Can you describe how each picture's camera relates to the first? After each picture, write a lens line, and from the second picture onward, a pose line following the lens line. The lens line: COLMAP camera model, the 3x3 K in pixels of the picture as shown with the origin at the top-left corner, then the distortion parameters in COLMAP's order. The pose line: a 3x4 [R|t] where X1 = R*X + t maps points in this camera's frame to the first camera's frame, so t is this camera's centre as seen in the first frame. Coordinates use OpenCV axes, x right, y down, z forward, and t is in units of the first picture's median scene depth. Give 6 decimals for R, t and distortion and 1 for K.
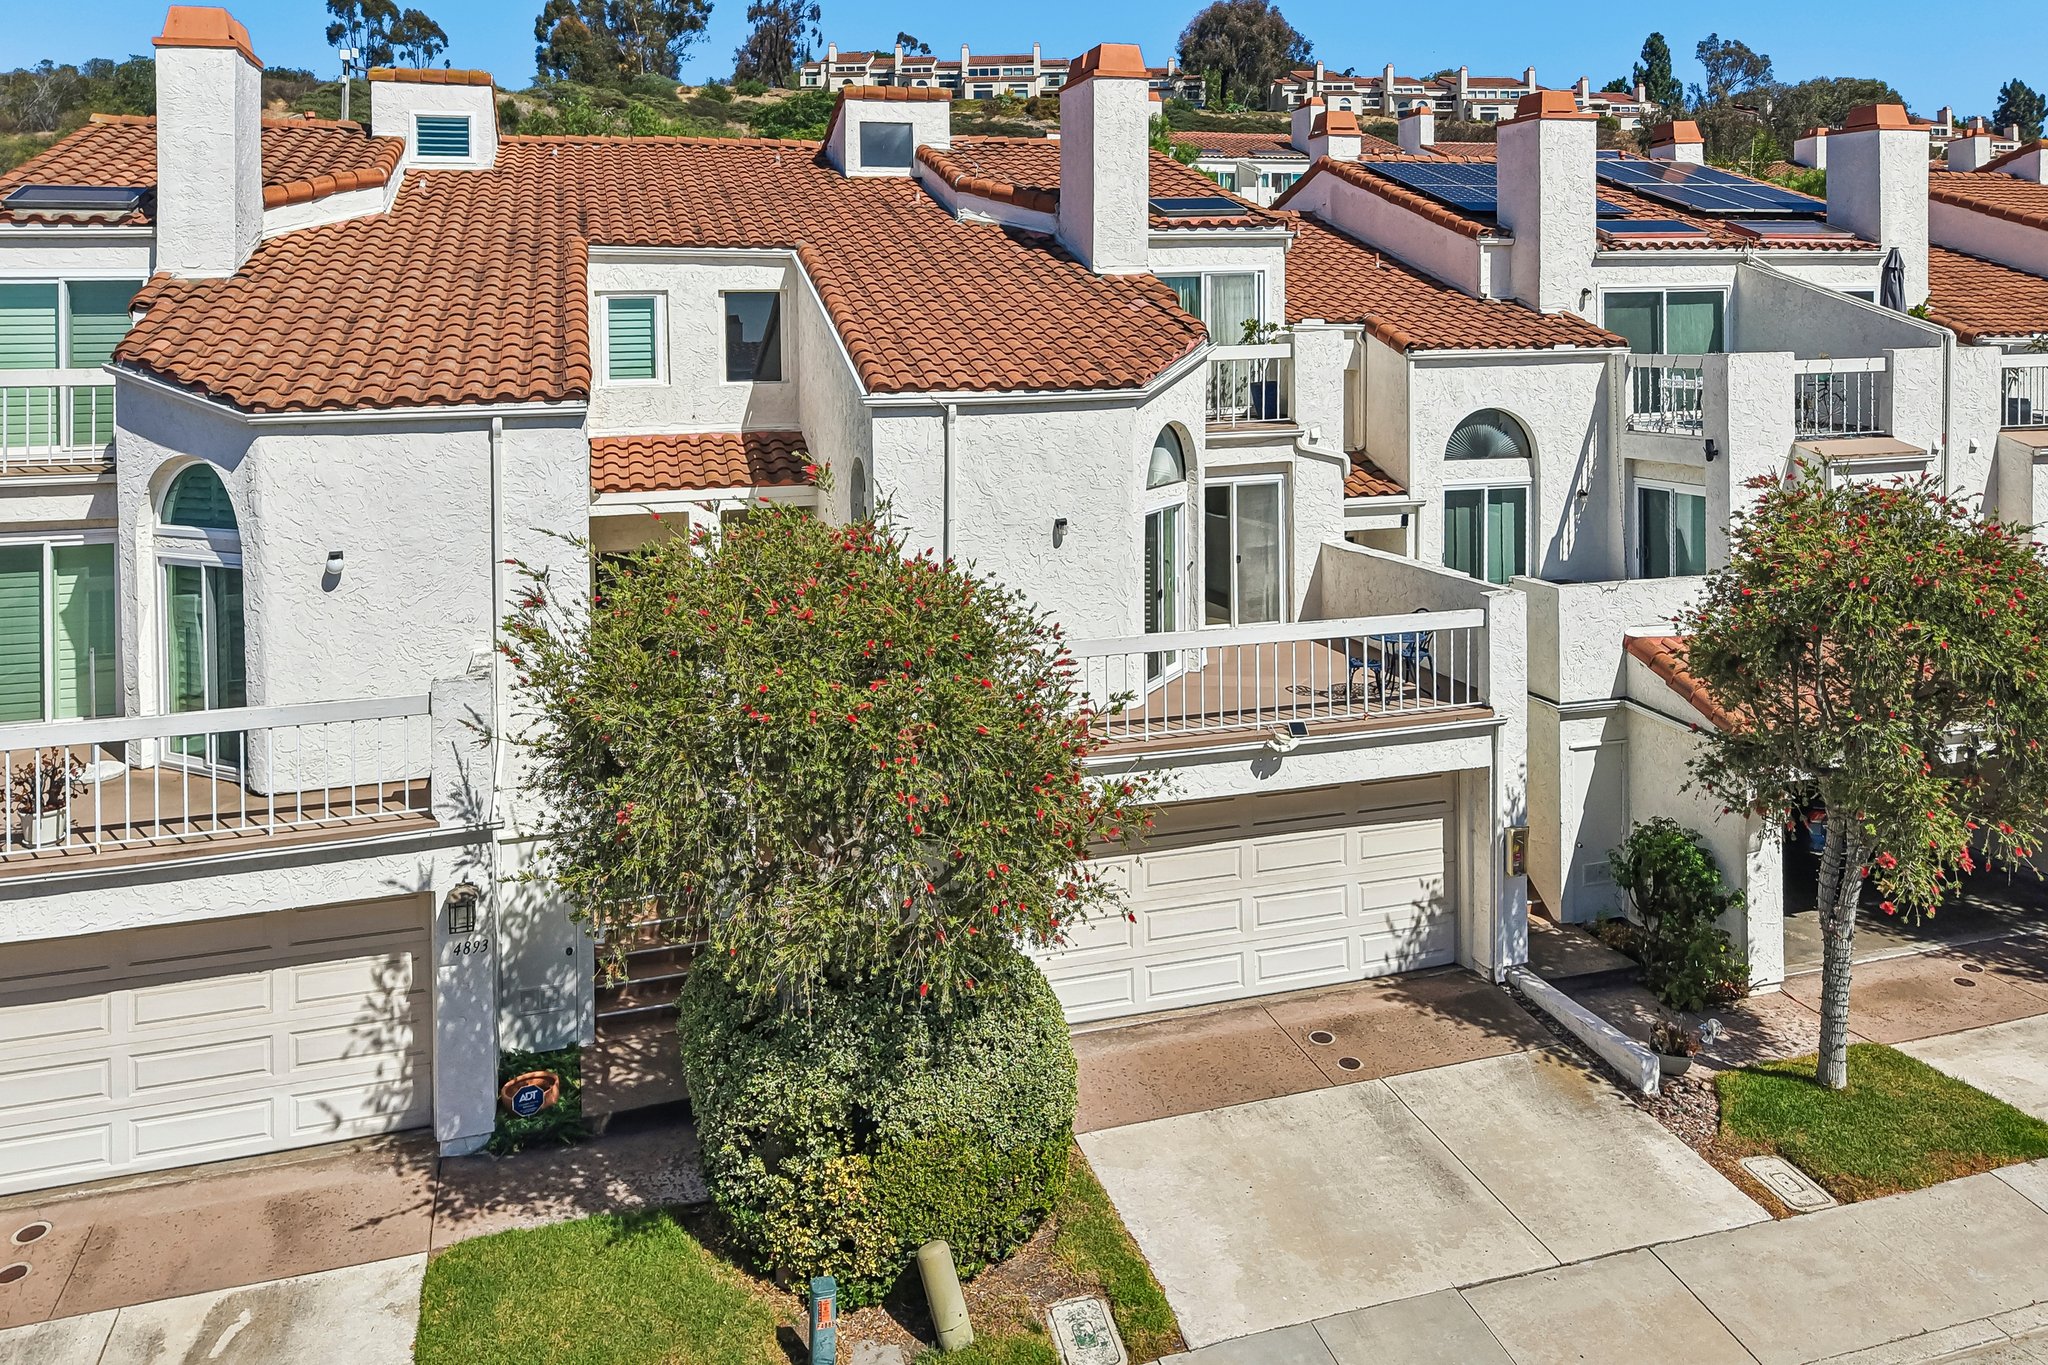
lens RADIAL K [[1526.6, 0, 1117.8], [0, 1526.6, 328.9], [0, 0, 1]] dist [0.007880, -0.001306]
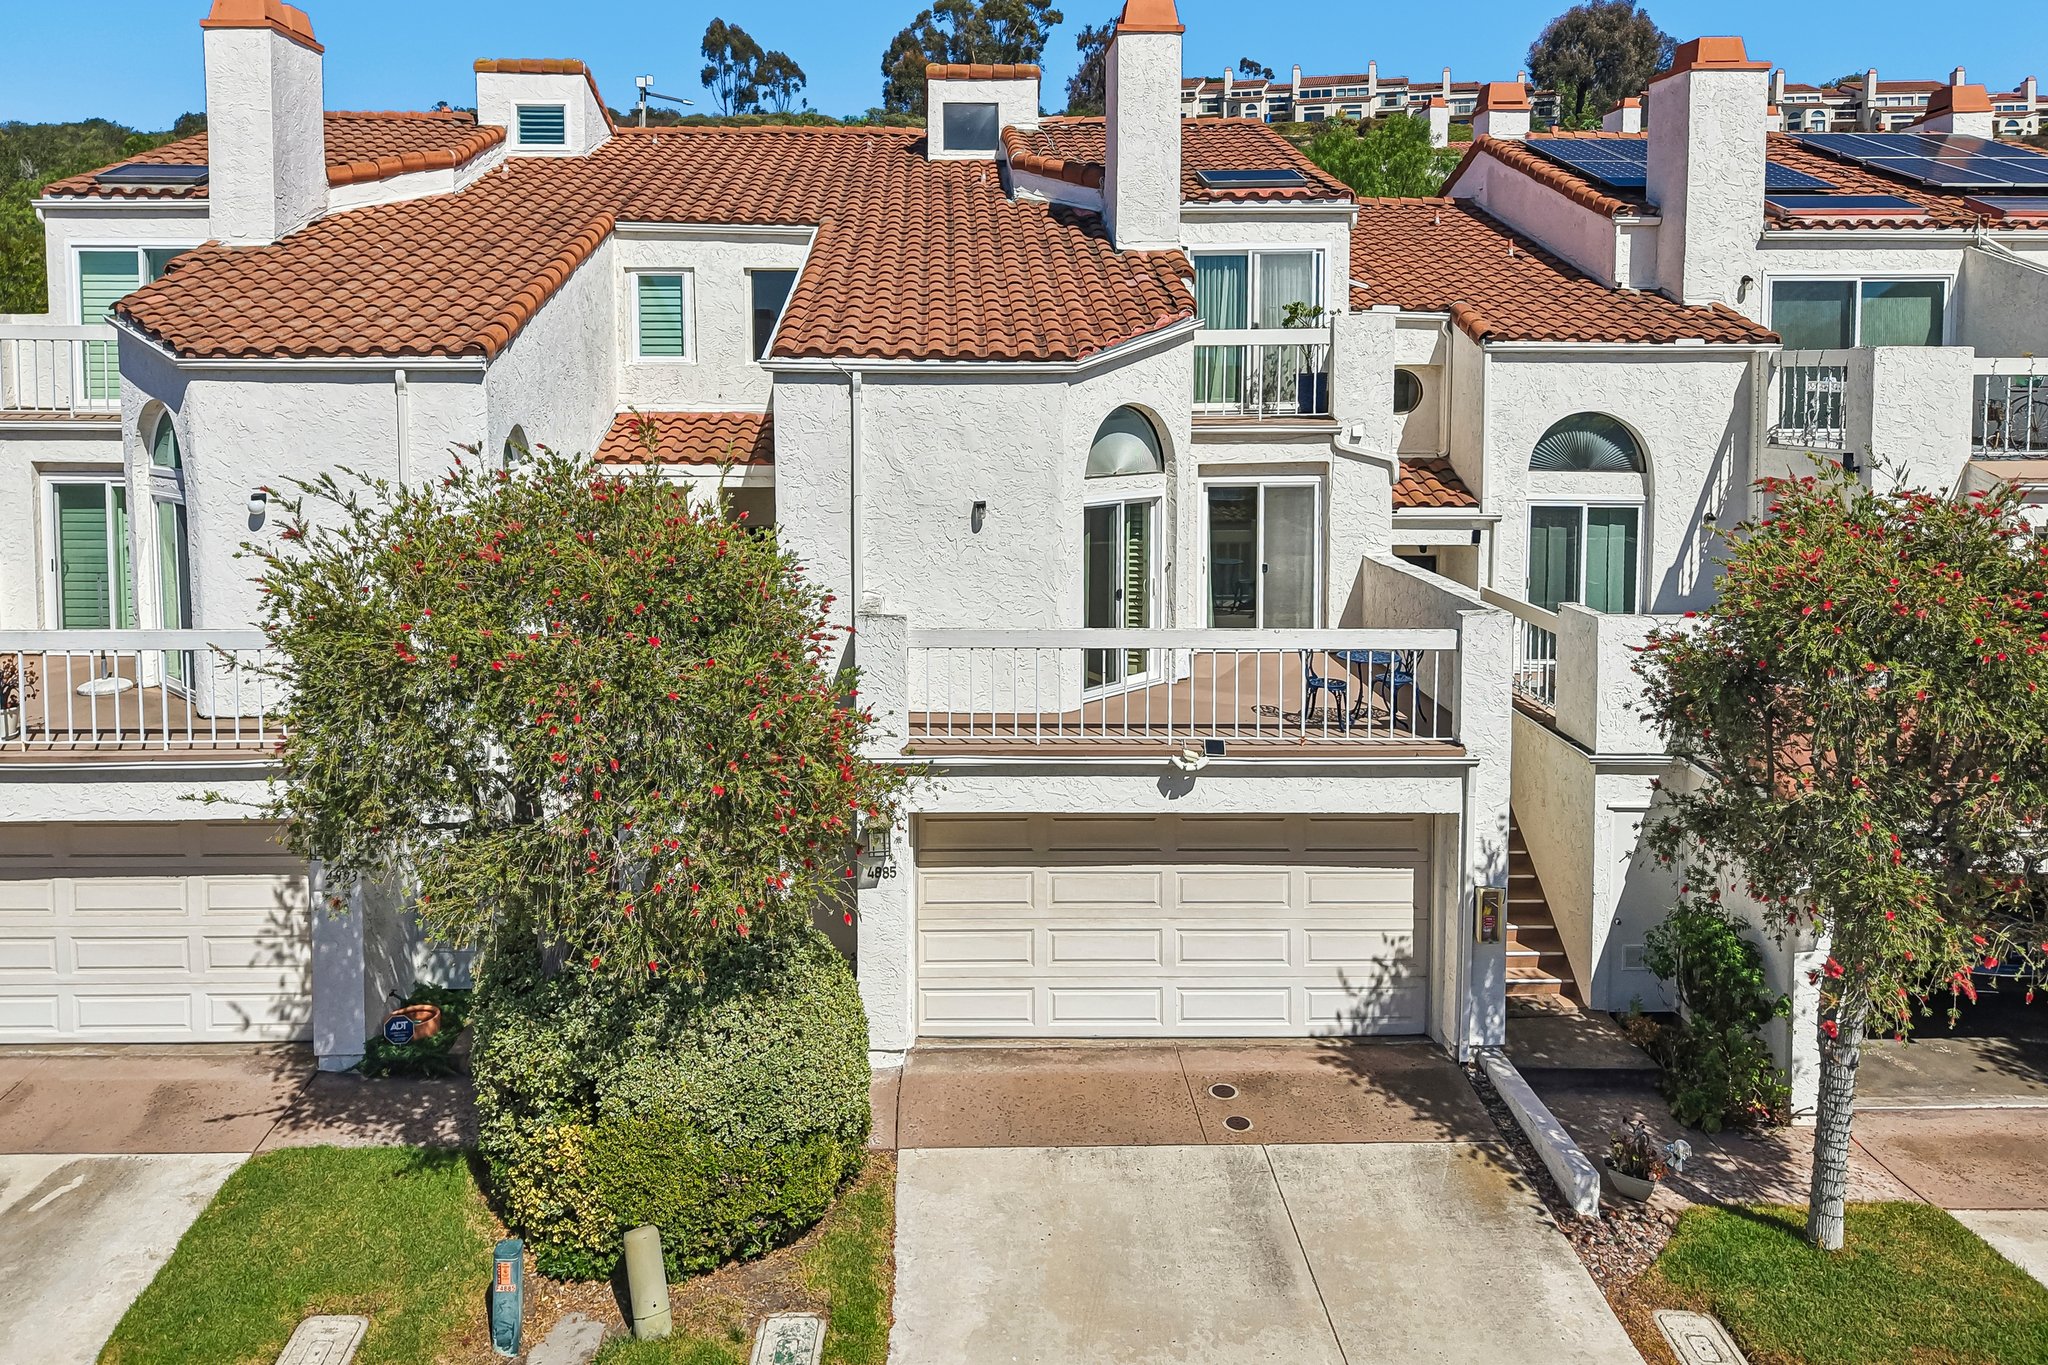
lens RADIAL K [[1535.0, 0, 1019.7], [0, 1535.0, 439.2], [0, 0, 1]] dist [0.008268, -0.002051]
pose [[0.959023, 0.032109, -0.281503, 0.235145], [-0.017912, 0.998441, 0.052860, 0.035972], [0.282761, -0.045652, 0.958103, 0.115071]]
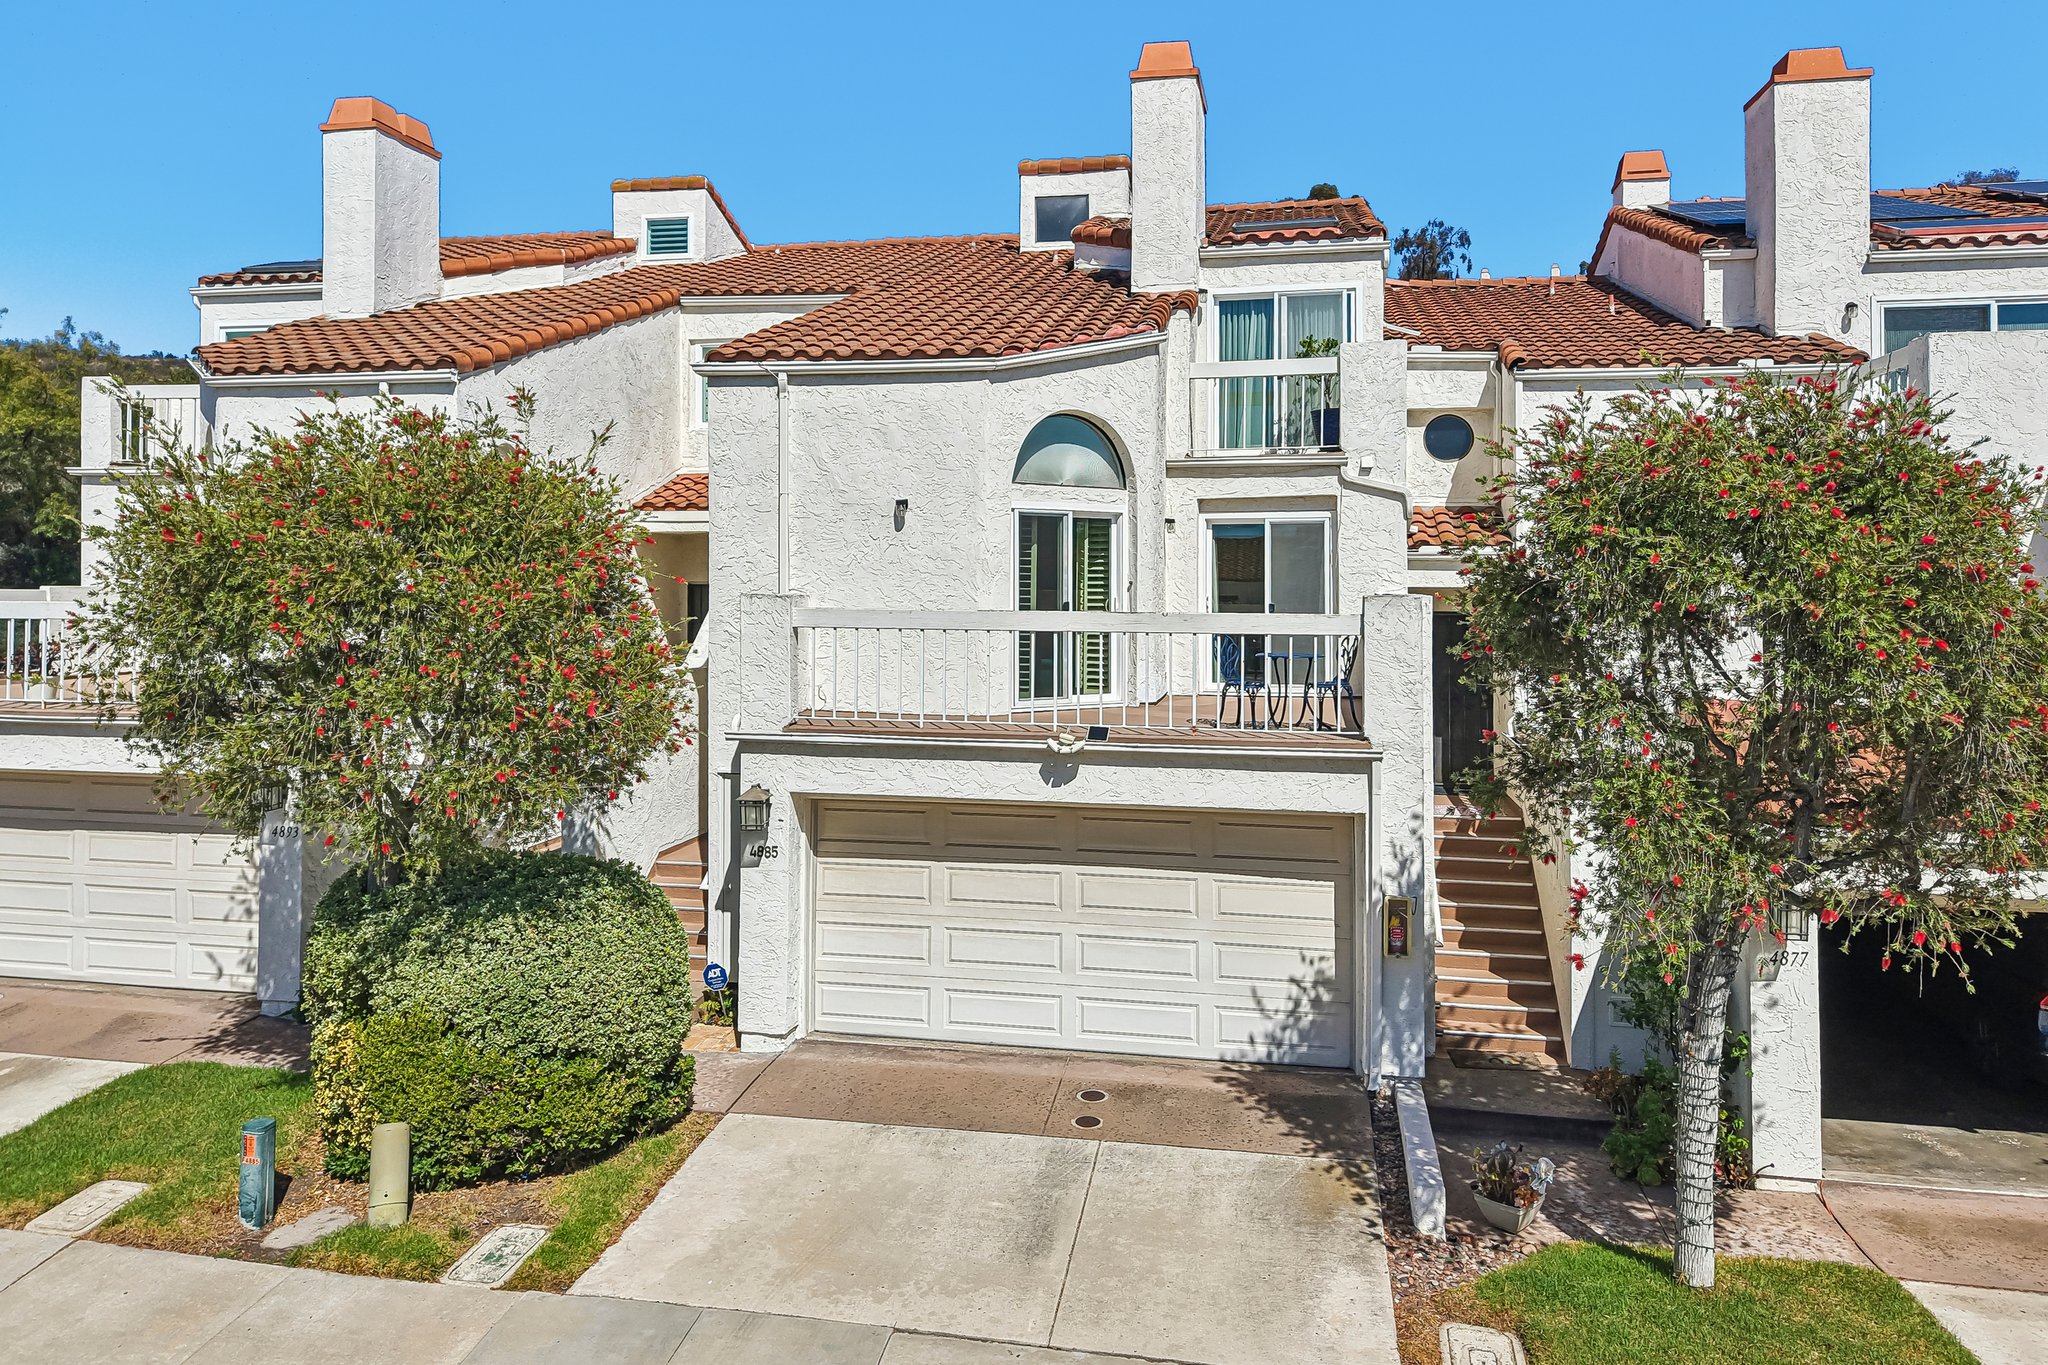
lens RADIAL K [[1489.1, 0, 1023.3], [0, 1489.1, 539.9], [0, 0, 1]] dist [0.006213, 0.004888]
pose [[0.872209, 0.001767, -0.489131, 0.450577], [-0.011811, 0.999778, -0.017451, 0.157778], [0.488991, 0.020999, 0.872036, 0.239722]]
